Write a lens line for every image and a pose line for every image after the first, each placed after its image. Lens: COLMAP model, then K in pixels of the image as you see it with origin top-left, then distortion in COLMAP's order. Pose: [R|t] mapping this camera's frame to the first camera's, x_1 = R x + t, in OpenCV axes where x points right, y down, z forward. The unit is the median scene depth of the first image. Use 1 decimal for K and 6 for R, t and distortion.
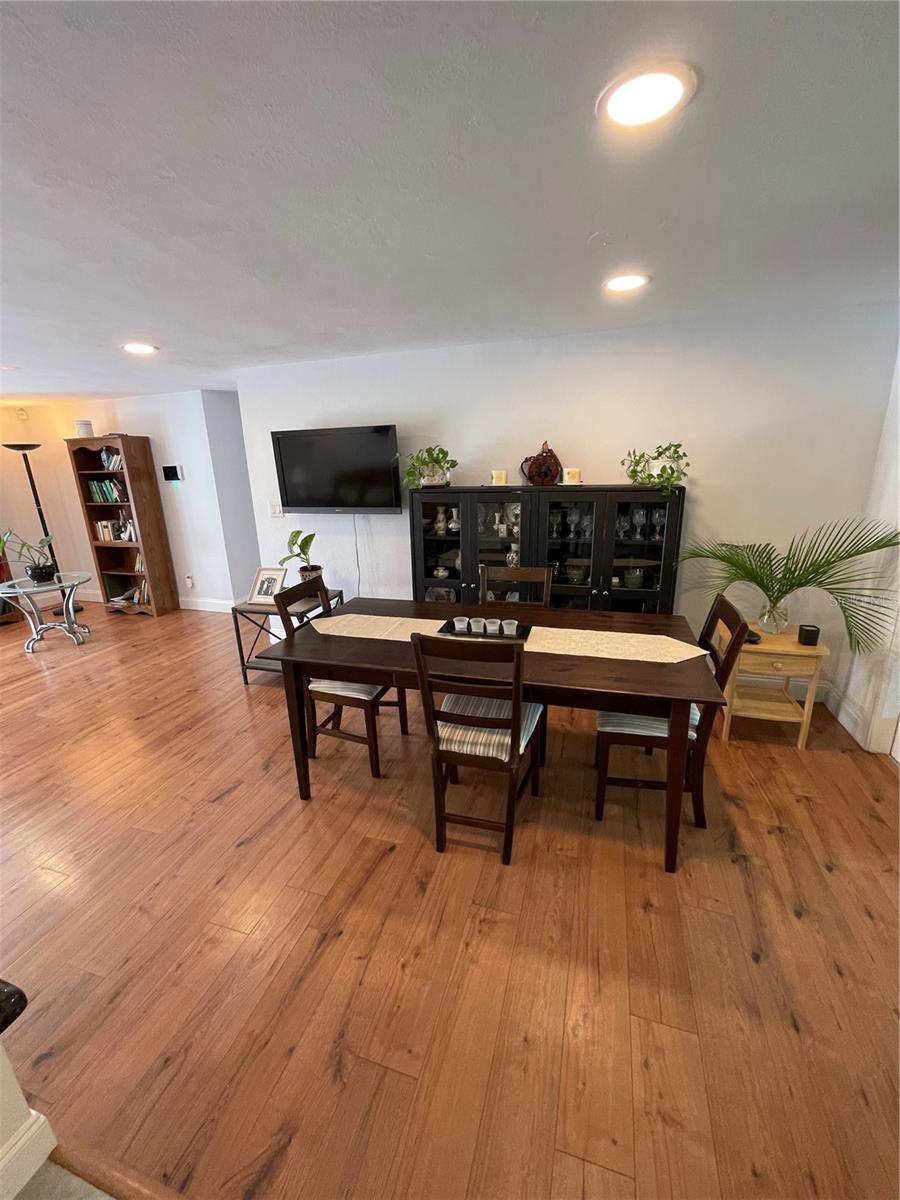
lens RADIAL K [[481.0, 0, 450.0], [0, 481.0, 600.0], [0, 0, 1]] dist [-0.015828, -0.000599]
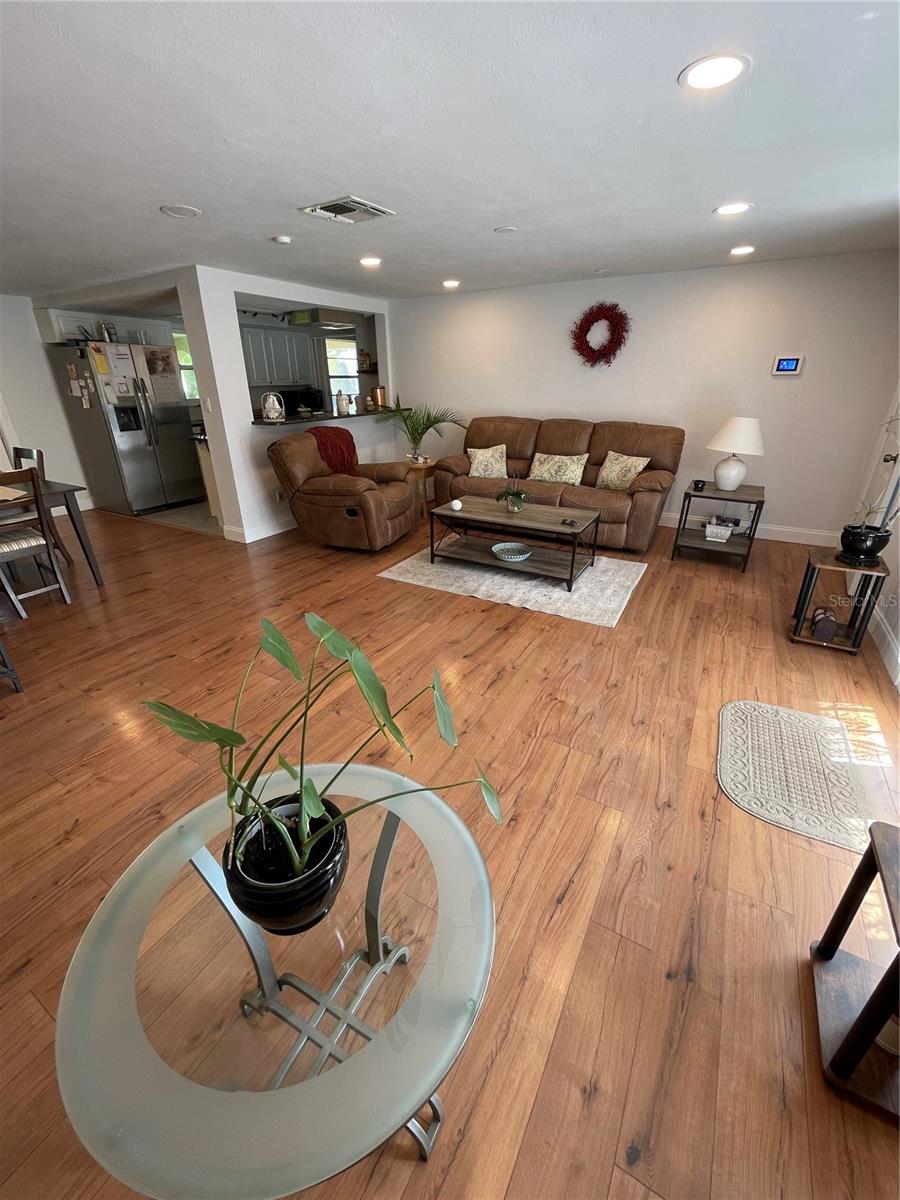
lens RADIAL K [[484.5, 0, 446.4], [0, 484.5, 598.4], [0, 0, 1]] dist [-0.004116, 0.000178]
pose [[-0.974800, -0.059616, 0.214967, -1.206922], [0.095782, 0.758435, 0.644672, -0.332095], [-0.201471, 0.649016, -0.733613, 1.339474]]
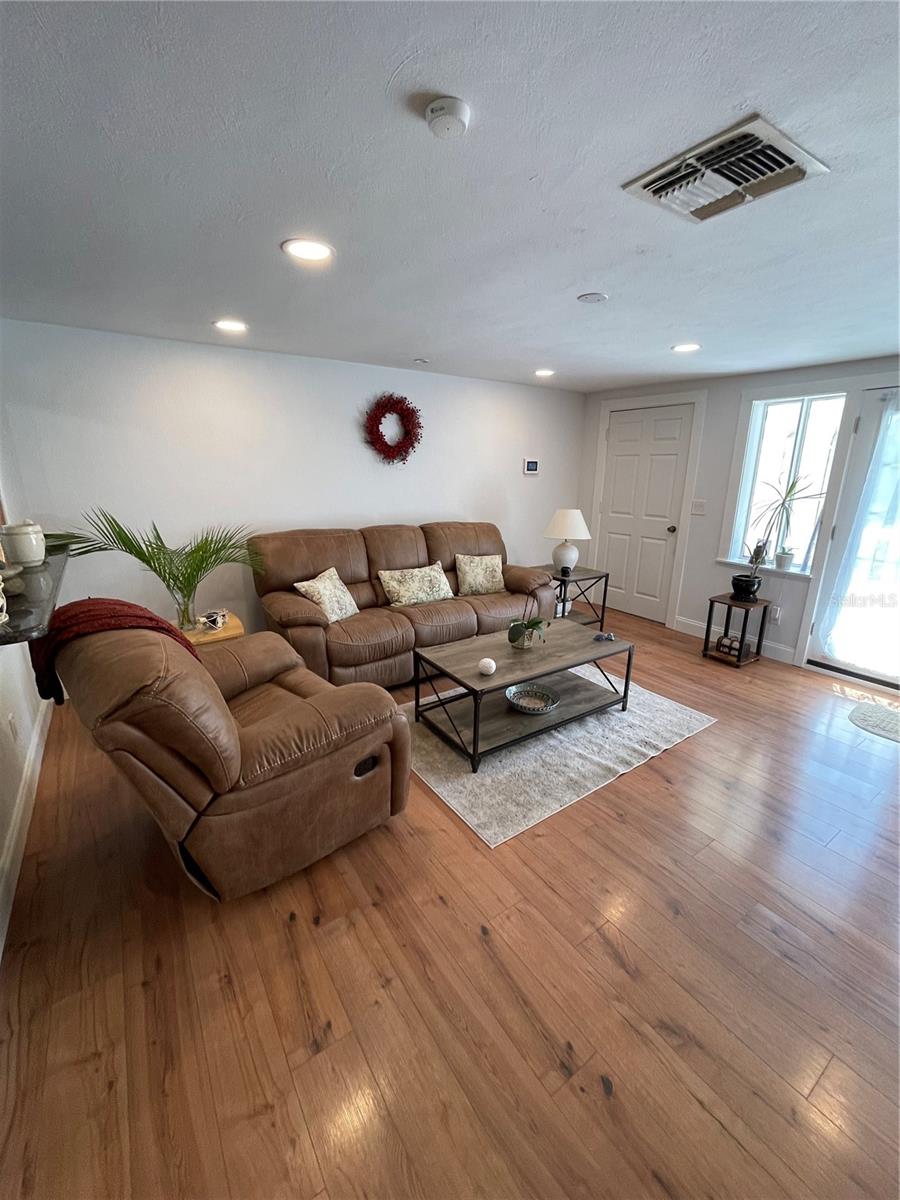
lens RADIAL K [[484.5, 0, 446.4], [0, 484.5, 598.4], [0, 0, 1]] dist [-0.004116, 0.000178]
pose [[-0.621818, 0.228097, -0.749209, -0.394186], [-0.211638, 0.872112, 0.441168, -0.159930], [0.754024, 0.432887, -0.494021, 0.614590]]
